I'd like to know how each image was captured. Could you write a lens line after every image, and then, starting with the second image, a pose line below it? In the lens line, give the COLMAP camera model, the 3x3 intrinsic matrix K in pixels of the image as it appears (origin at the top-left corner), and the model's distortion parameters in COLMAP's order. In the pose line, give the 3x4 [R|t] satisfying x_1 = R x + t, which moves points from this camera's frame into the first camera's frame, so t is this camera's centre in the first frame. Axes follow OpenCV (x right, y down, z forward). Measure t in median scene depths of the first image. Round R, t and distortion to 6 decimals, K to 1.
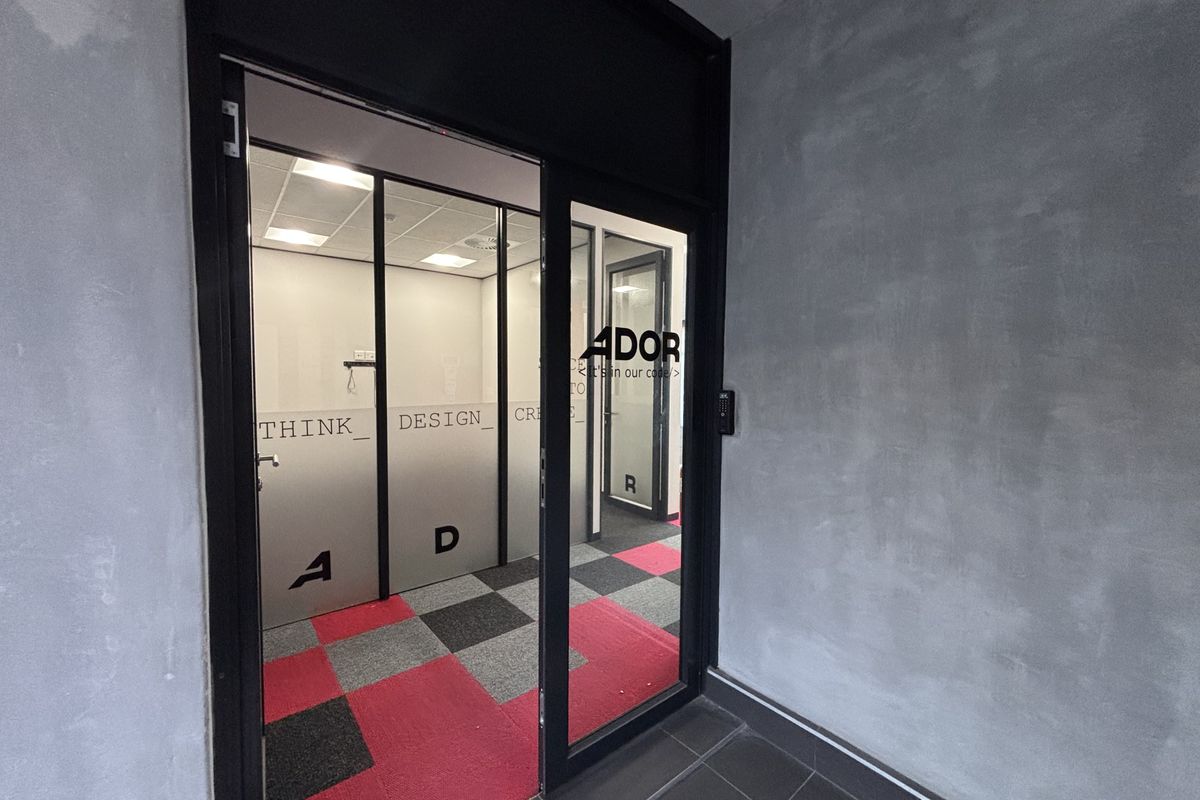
lens RADIAL K [[482.2, 0, 600.0], [0, 482.2, 400.0], [0, 0, 1]] dist [0.000771, -0.000025]
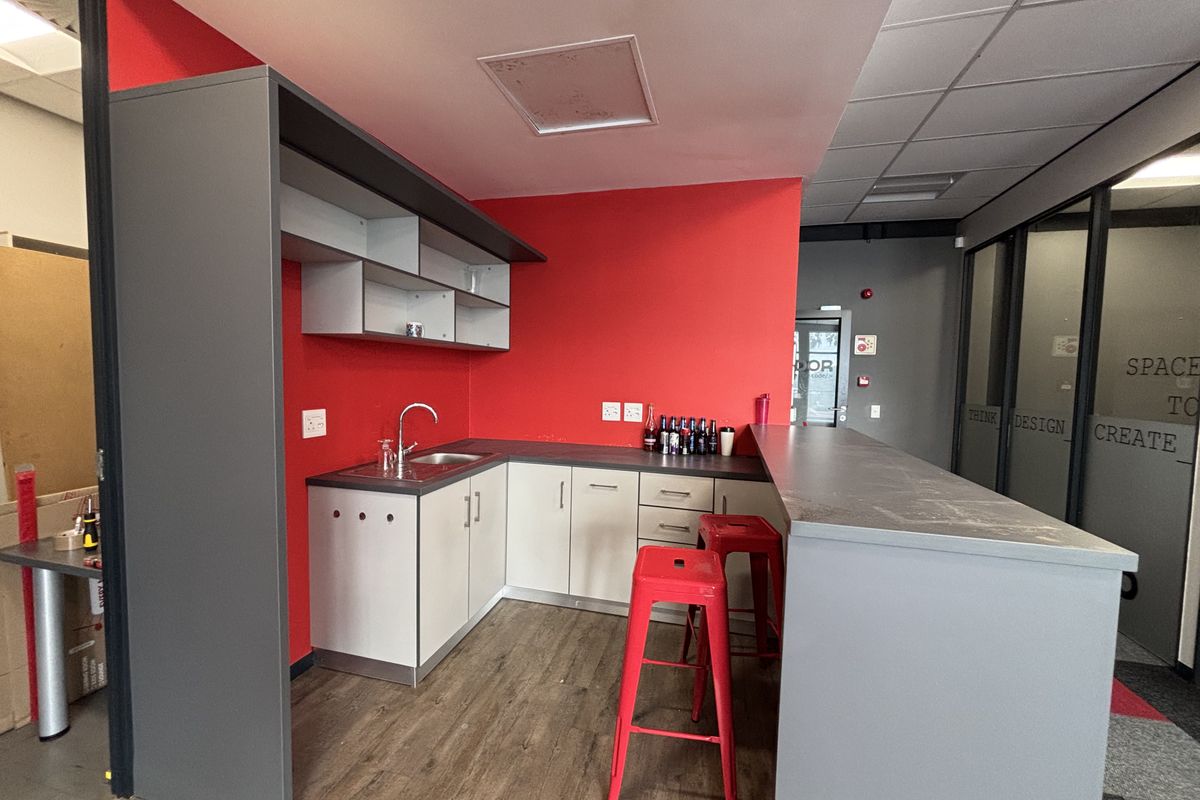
lens RADIAL K [[487.1, 0, 603.9], [0, 487.1, 406.3], [0, 0, 1]] dist [-0.001576, -0.000553]
pose [[-0.787777, 0.010600, -0.615869, 1.050798], [-0.070803, 0.991666, 0.107634, -0.044446], [0.611878, 0.128397, -0.780462, 1.193681]]
